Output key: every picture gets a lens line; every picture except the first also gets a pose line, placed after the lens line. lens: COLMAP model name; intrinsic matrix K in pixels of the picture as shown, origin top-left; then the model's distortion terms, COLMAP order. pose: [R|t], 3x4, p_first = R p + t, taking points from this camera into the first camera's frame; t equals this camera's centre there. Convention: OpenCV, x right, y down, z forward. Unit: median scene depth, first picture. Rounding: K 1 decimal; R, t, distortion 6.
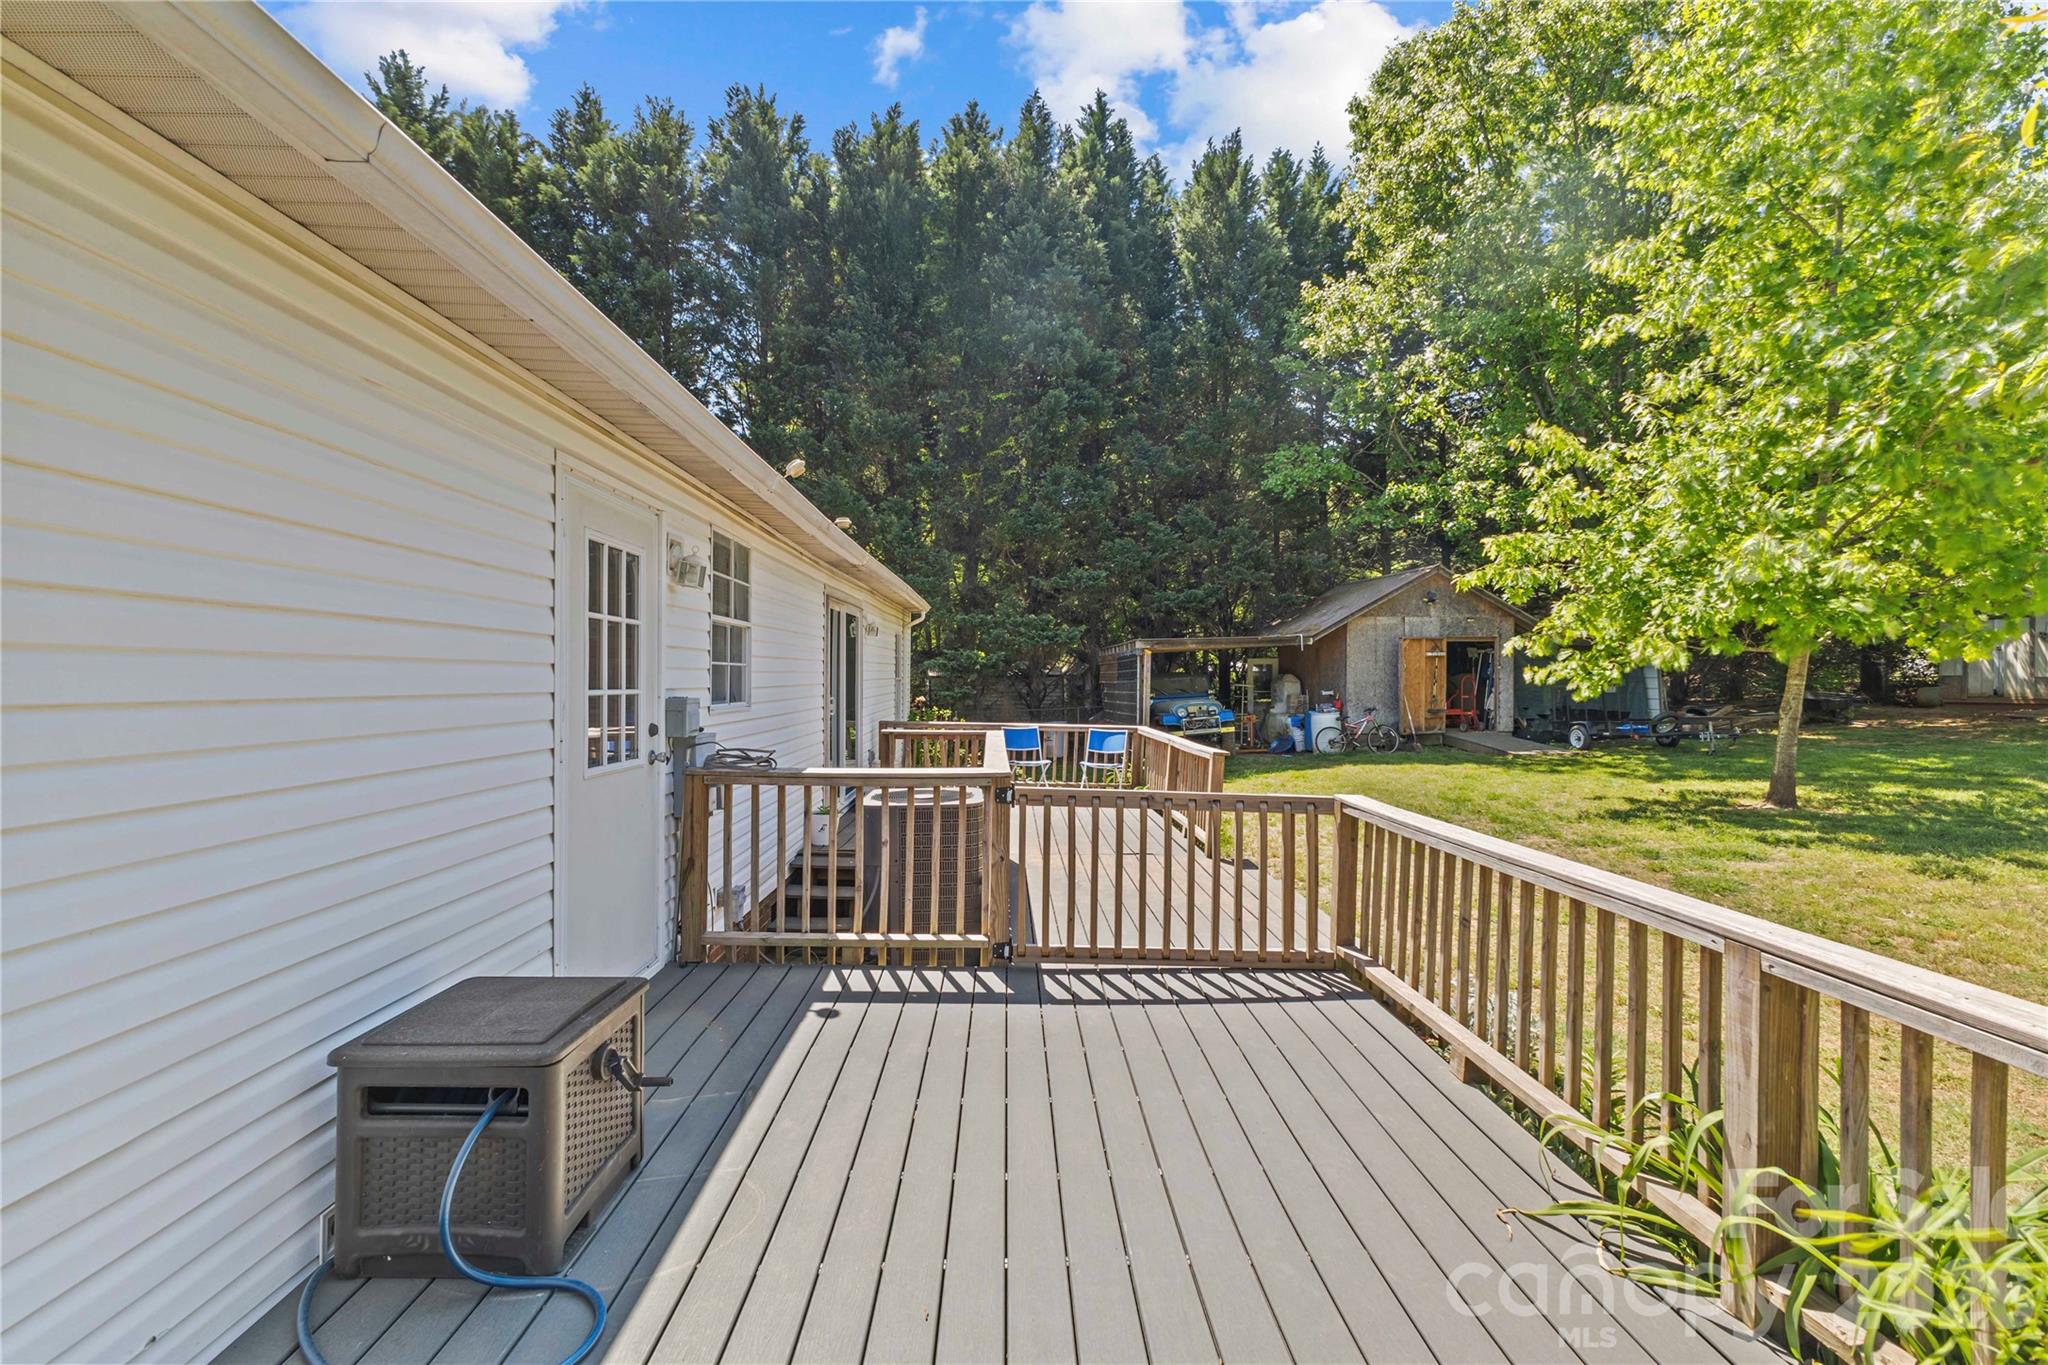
lens RADIAL K [[880.9, 0, 1023.0], [0, 880.9, 676.2], [0, 0, 1]] dist [0.010379, -0.000546]
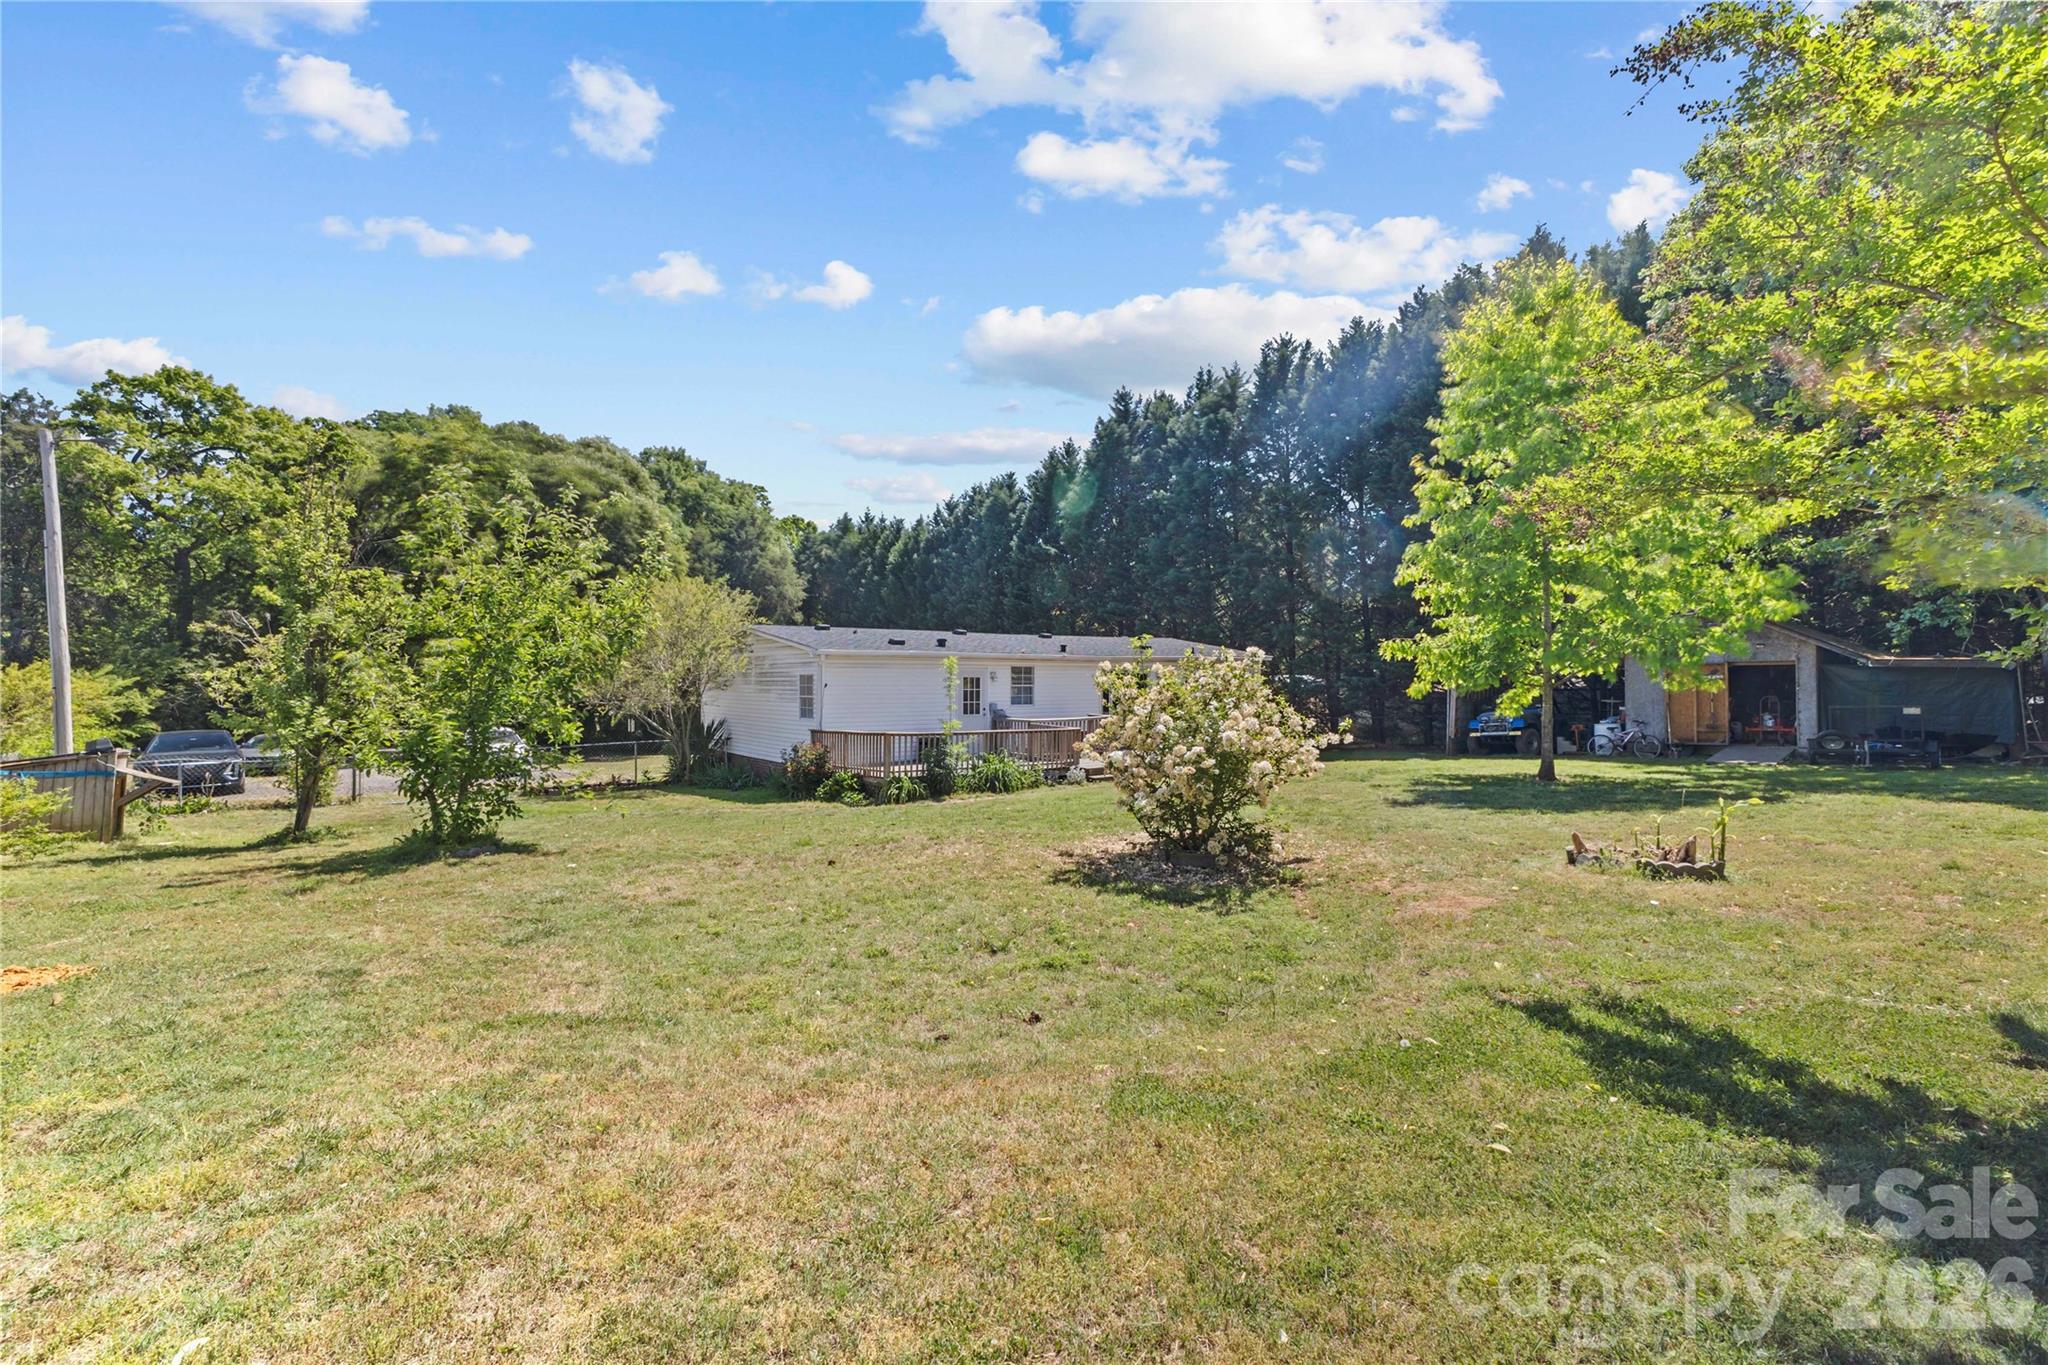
lens RADIAL K [[880.9, 0, 1023.0], [0, 880.9, 676.2], [0, 0, 1]] dist [0.010379, -0.000546]
pose [[0.587295, -0.006561, -0.809346, 1.759596], [0.003834, 0.999978, -0.005323, -0.047535], [0.809364, 0.000023, 0.587307, -0.847016]]
